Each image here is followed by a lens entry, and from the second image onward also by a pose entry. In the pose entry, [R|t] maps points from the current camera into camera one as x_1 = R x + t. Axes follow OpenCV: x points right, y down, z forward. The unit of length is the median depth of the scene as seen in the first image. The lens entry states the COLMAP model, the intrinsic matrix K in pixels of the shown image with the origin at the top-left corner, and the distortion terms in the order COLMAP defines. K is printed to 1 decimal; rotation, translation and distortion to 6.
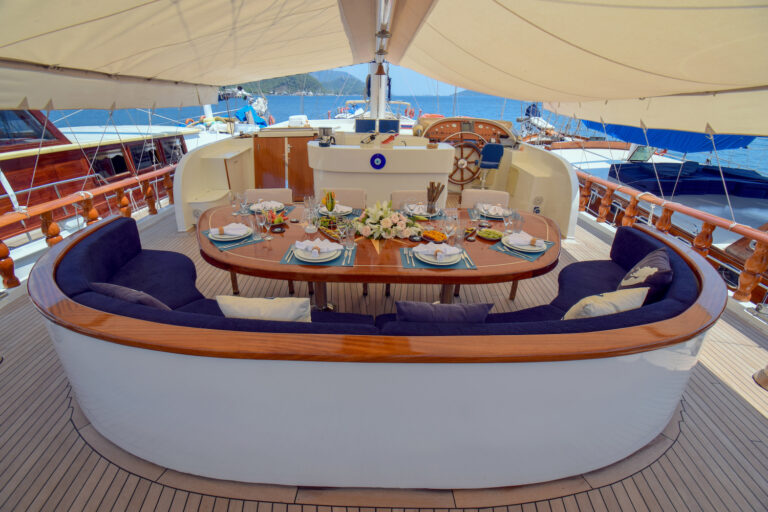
lens RADIAL K [[342.6, 0, 369.5], [0, 342.6, 253.0], [0, 0, 1]] dist [0.003020, -0.013338]
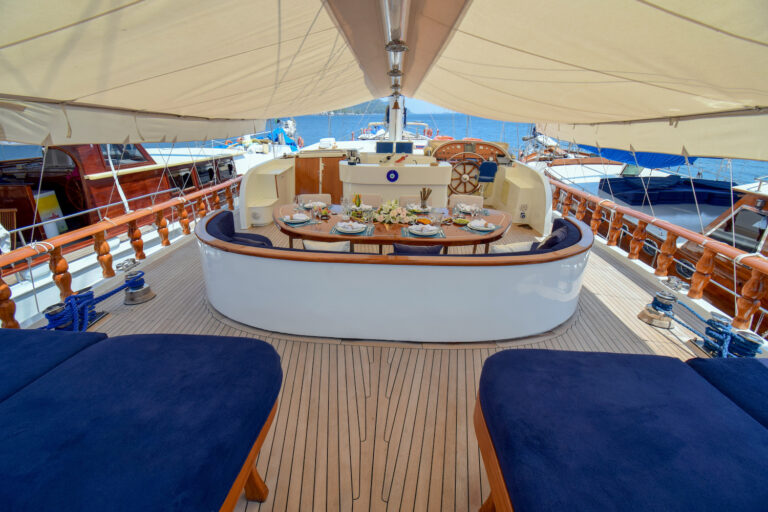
lens RADIAL K [[342.6, 0, 369.5], [0, 342.6, 253.0], [0, 0, 1]] dist [0.003020, -0.013338]
pose [[0.998142, 0.009191, -0.060231, 0.013870], [-0.011982, 0.998863, -0.046146, 0.066174], [0.059738, 0.046781, 0.997117, -0.223281]]
